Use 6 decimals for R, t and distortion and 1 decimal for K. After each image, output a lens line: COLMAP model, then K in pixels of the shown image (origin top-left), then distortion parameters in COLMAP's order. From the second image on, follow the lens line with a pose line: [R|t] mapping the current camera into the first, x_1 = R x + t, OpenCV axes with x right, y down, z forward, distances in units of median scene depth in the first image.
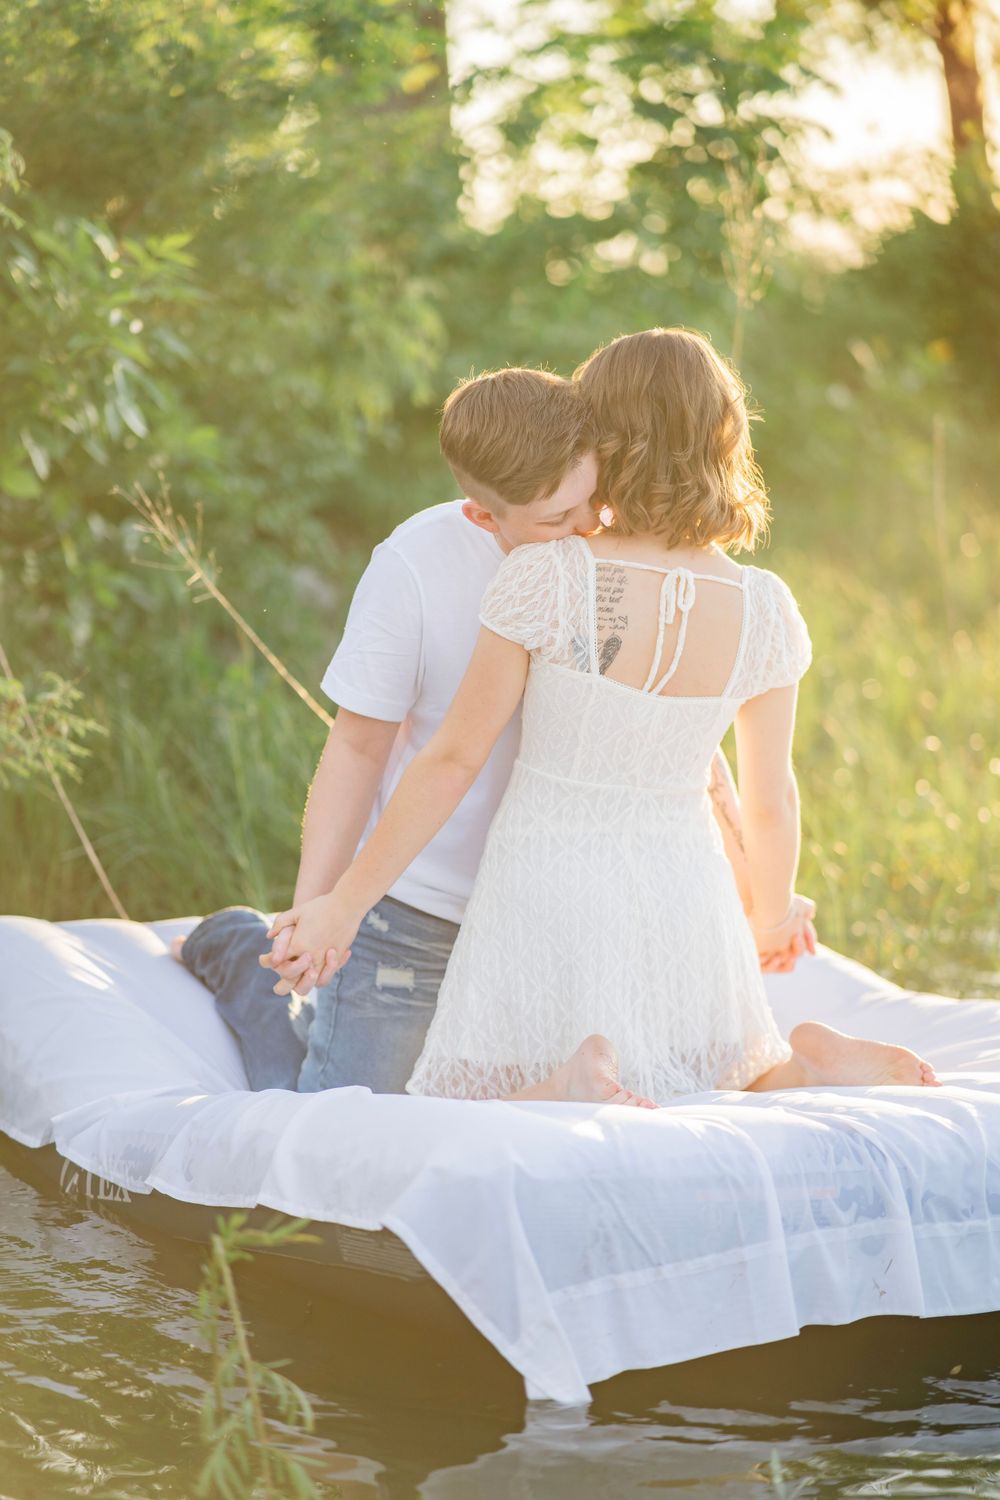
lens RADIAL K [[3848.3, 0, 500.0], [0, 3848.3, 750.0], [0, 0, 1]] dist [-0.021197, 0.302844]
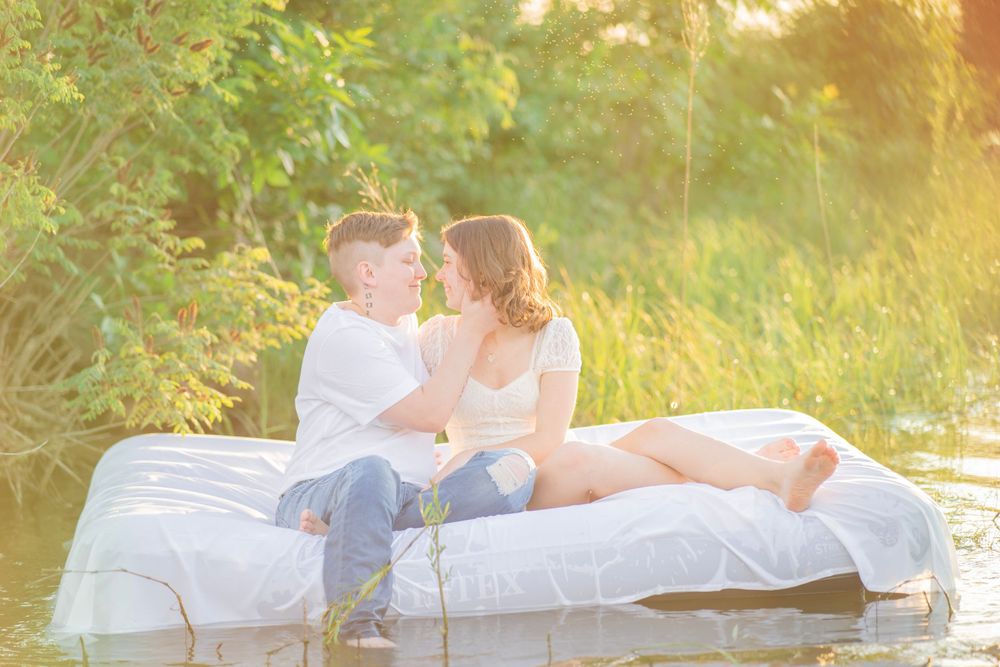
lens RADIAL K [[2565.5, 0, 500.0], [0, 2565.5, 333.5], [0, 0, 1]] dist [-0.021197, 0.302844]
pose [[0.999367, -0.029720, -0.019570, -0.006060], [0.029442, 0.999464, -0.014346, 0.017115], [0.019986, 0.013760, 0.999706, -0.119372]]
